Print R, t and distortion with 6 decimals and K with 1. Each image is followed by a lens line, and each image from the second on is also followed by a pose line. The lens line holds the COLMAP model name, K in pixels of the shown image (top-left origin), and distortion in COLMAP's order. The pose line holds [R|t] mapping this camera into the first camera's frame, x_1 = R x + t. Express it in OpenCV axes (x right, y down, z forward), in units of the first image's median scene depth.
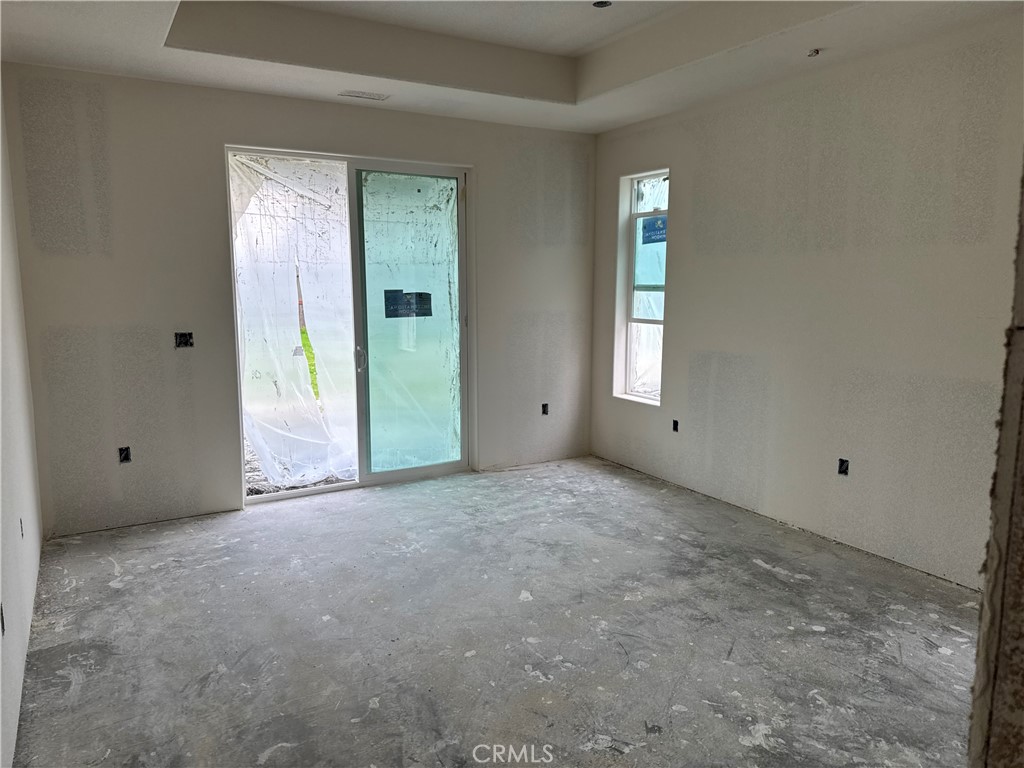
lens RADIAL K [[729.5, 0, 512.0], [0, 729.5, 384.0], [0, 0, 1]] dist [0.061080, -0.059568]
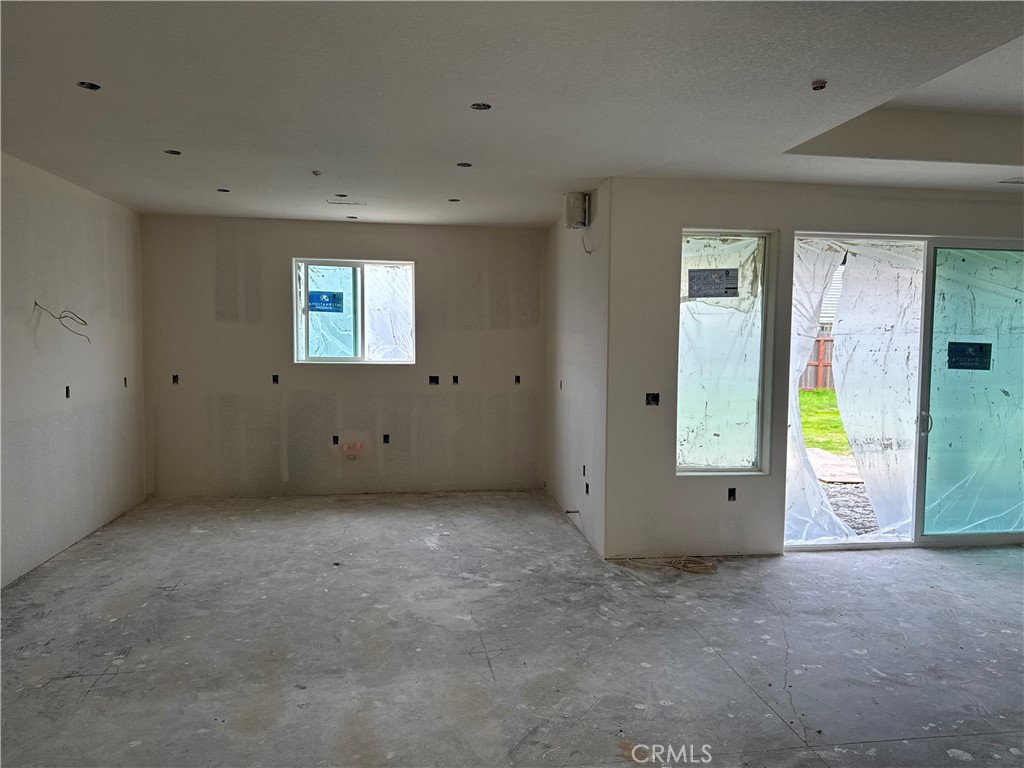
lens RADIAL K [[729.5, 0, 512.0], [0, 729.5, 384.0], [0, 0, 1]] dist [0.061080, -0.059568]
pose [[0.928889, 0.031731, -0.368996, -0.365499], [-0.064689, 0.994908, -0.077290, 0.029872], [0.364665, 0.095664, 0.926212, -0.200615]]
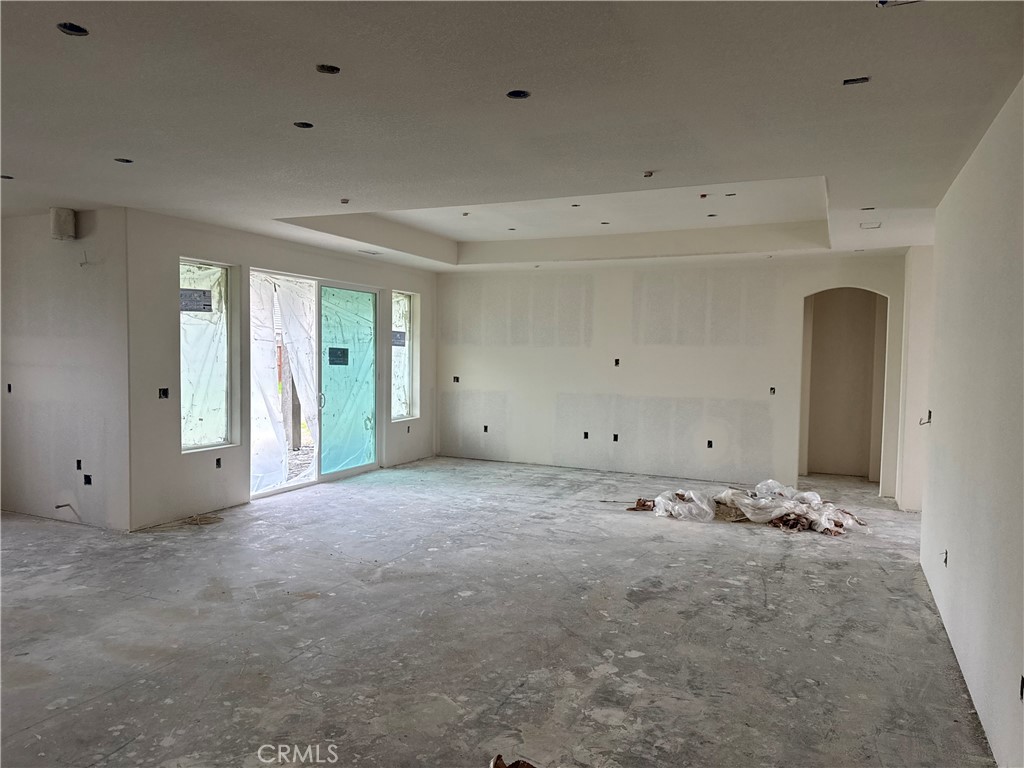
lens RADIAL K [[729.5, 0, 512.0], [0, 729.5, 384.0], [0, 0, 1]] dist [0.061080, -0.059568]
pose [[0.811058, -0.018883, 0.584661, -0.799799], [0.081443, 0.993390, -0.080896, 0.092478], [-0.579269, 0.113228, 0.807234, -0.532551]]
